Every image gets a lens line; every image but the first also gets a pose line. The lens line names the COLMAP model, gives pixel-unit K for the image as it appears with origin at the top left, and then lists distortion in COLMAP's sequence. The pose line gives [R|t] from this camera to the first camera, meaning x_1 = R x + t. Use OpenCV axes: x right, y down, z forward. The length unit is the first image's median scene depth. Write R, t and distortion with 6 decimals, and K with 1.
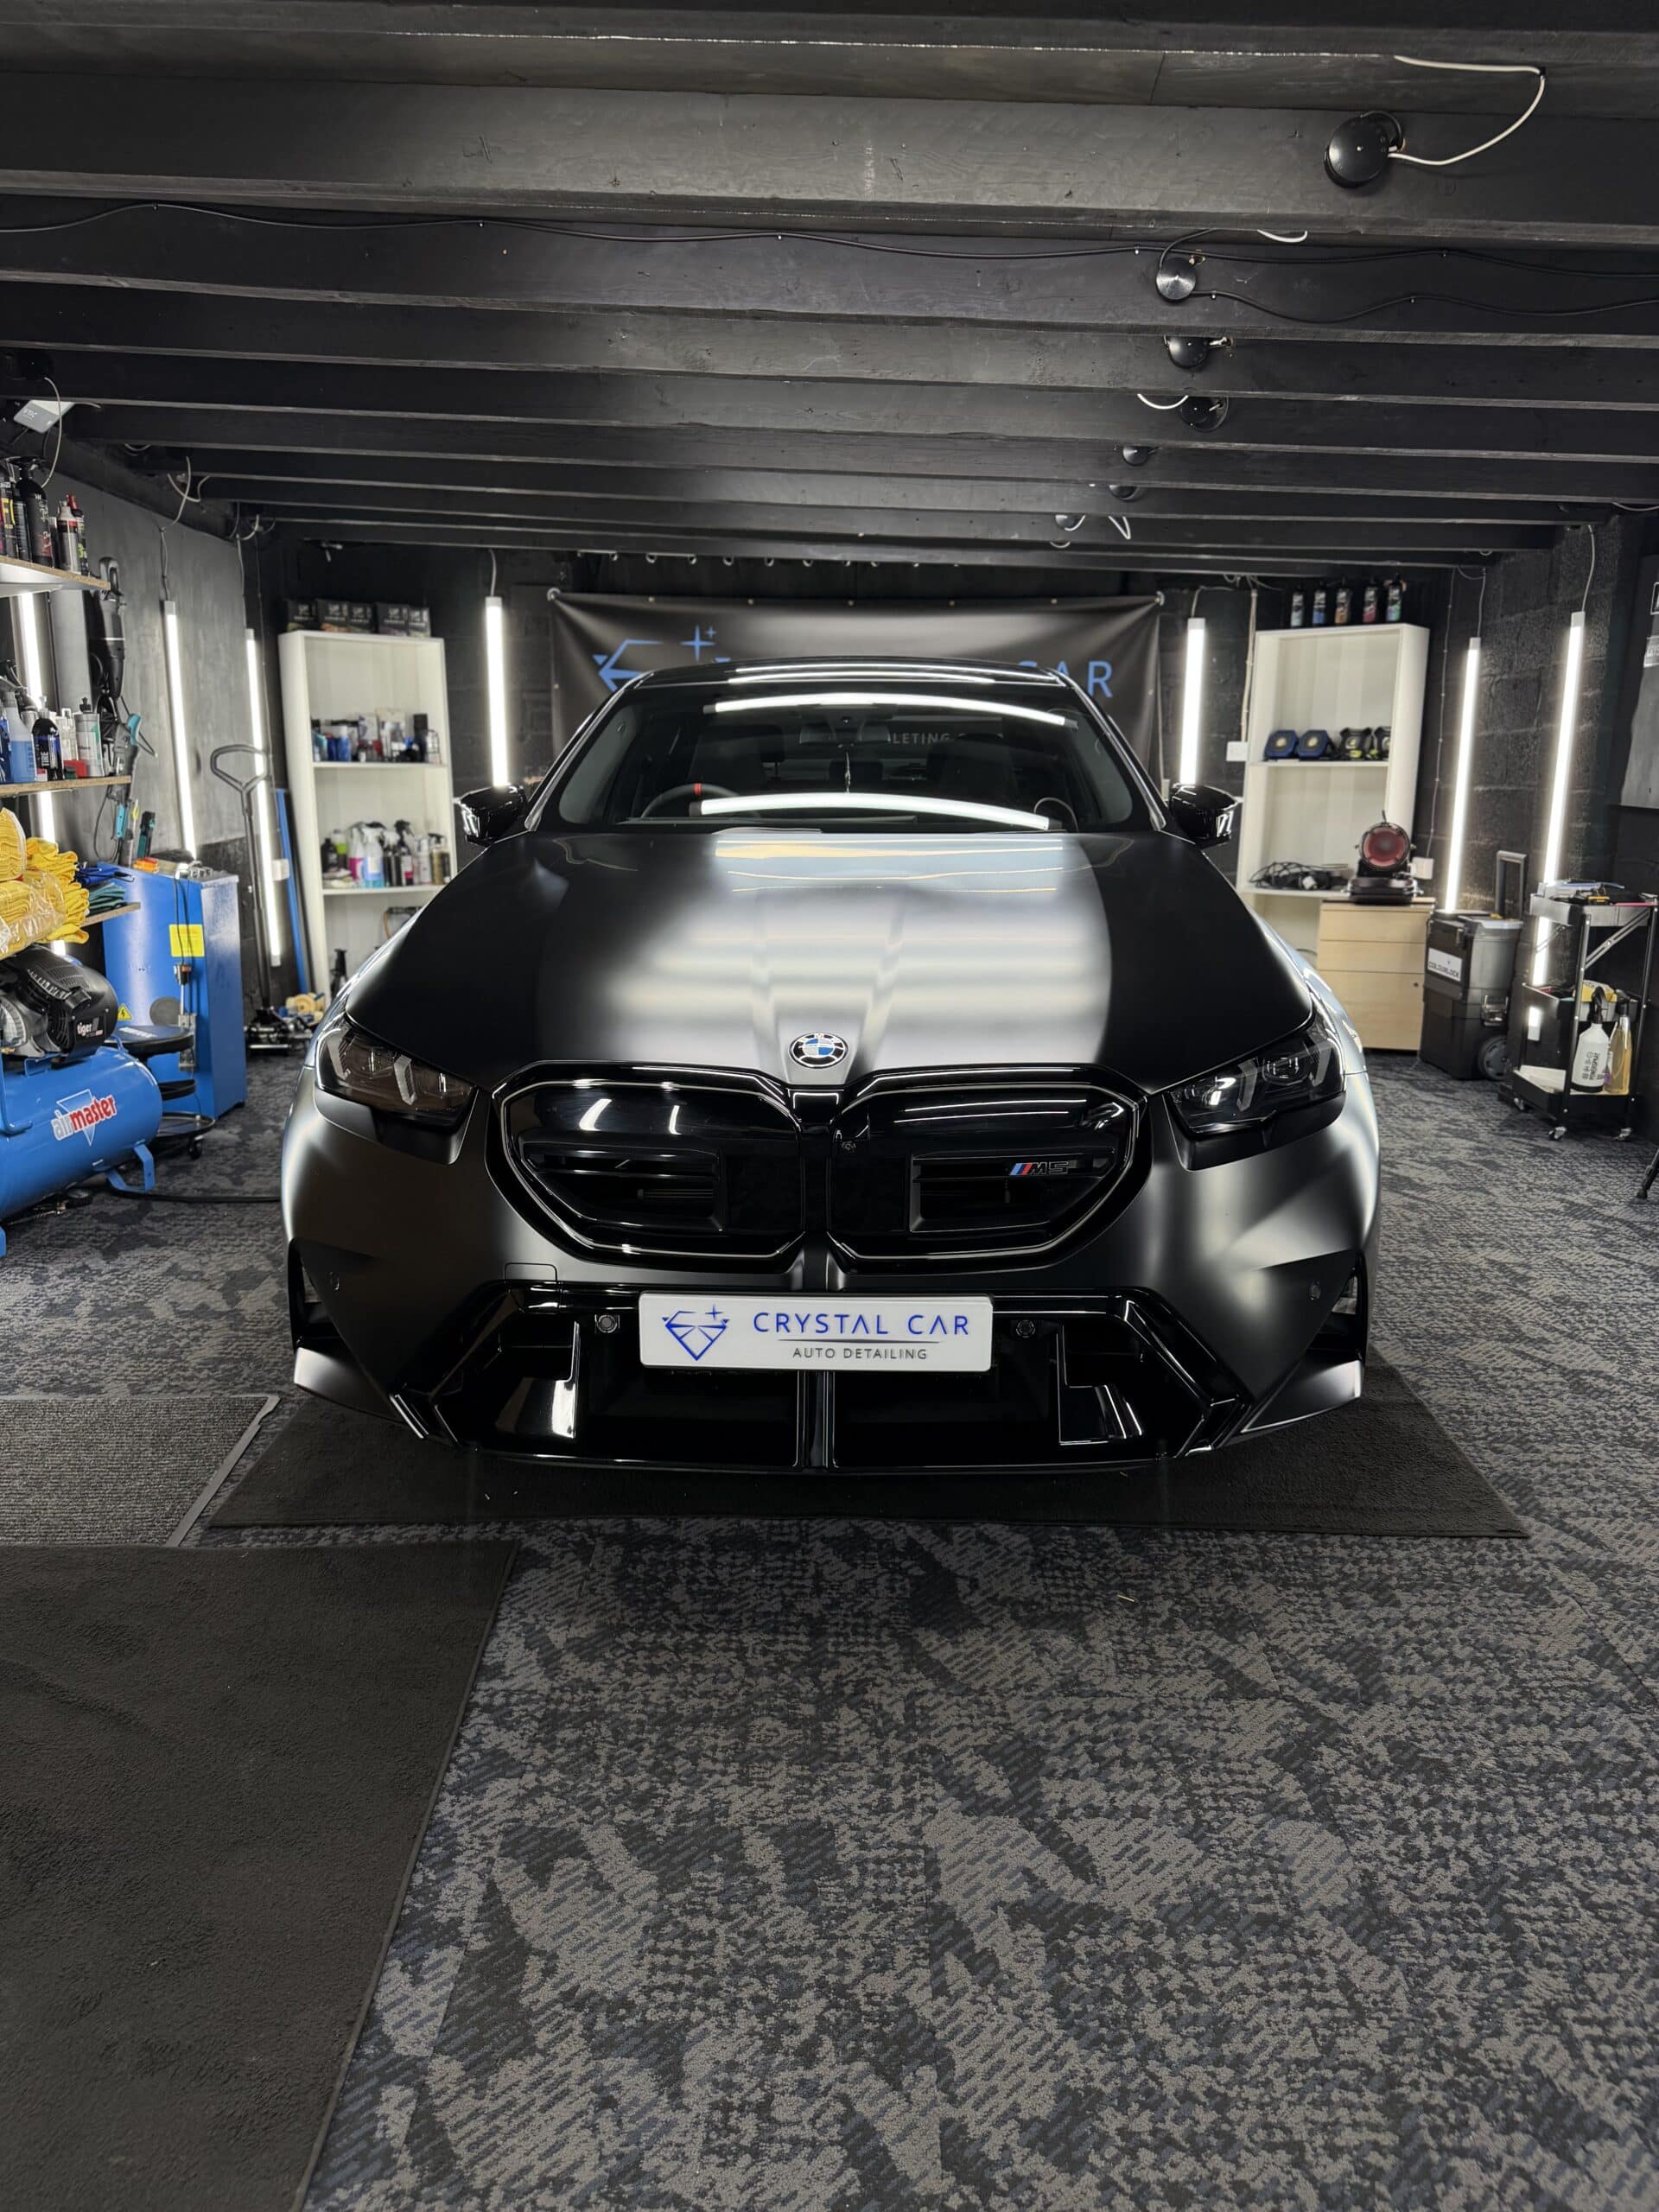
lens RADIAL K [[1558.6, 0, 833.0], [0, 1558.6, 1103.8], [0, 0, 1]] dist [0.006464, -0.013692]
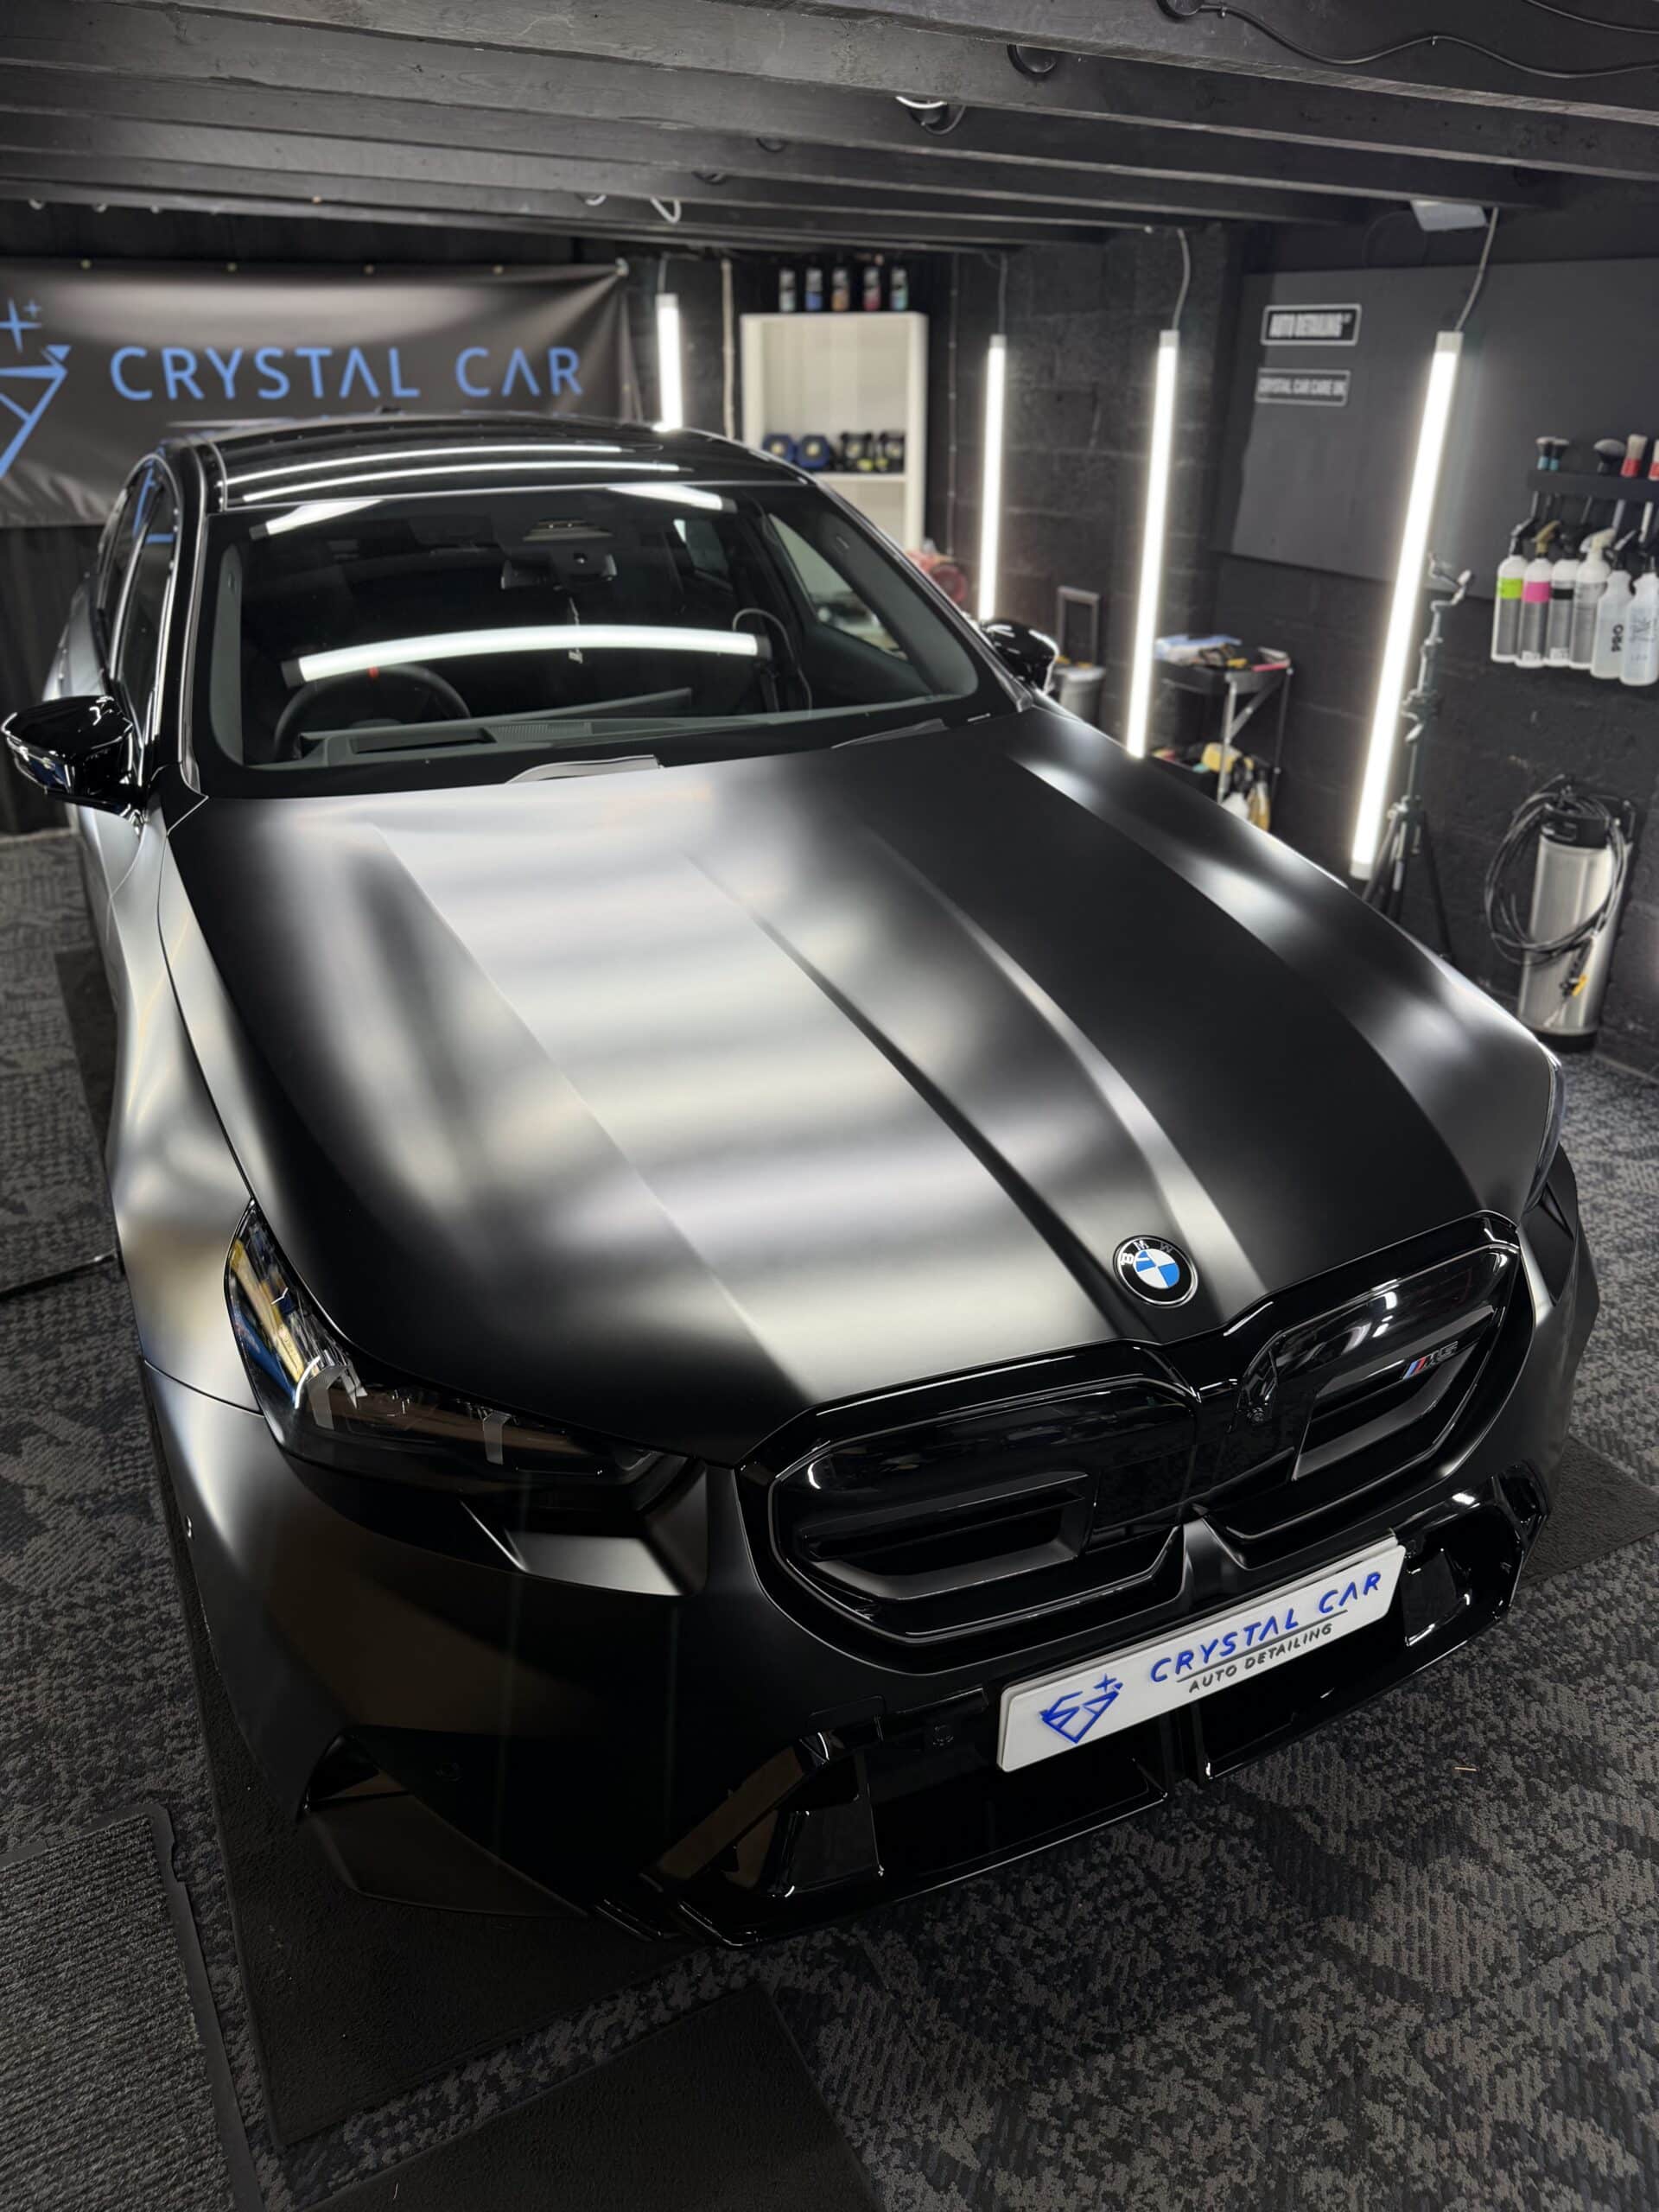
lens RADIAL K [[1558.6, 0, 822.4], [0, 1558.6, 1104.8], [0, 0, 1]] dist [0.006464, -0.013692]
pose [[0.888971, -0.208241, 0.407880, -0.364899], [0.110034, 0.961671, 0.251159, -0.266256], [-0.444549, -0.178393, 0.877811, 0.409889]]
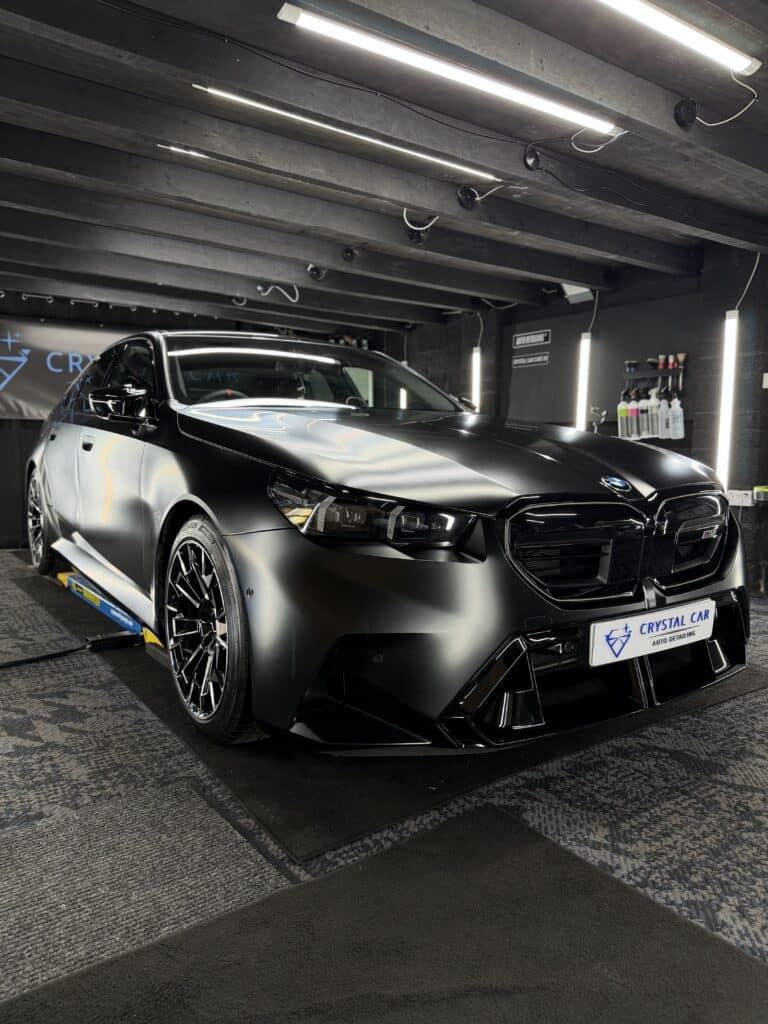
lens RADIAL K [[721.5, 0, 378.6], [0, 721.5, 516.4], [0, 0, 1]] dist [0.006464, -0.013692]
pose [[0.815580, -0.066110, 0.574855, -0.668559], [0.130076, 0.988972, -0.070811, 0.024548], [-0.563834, 0.132527, 0.815186, 0.396149]]
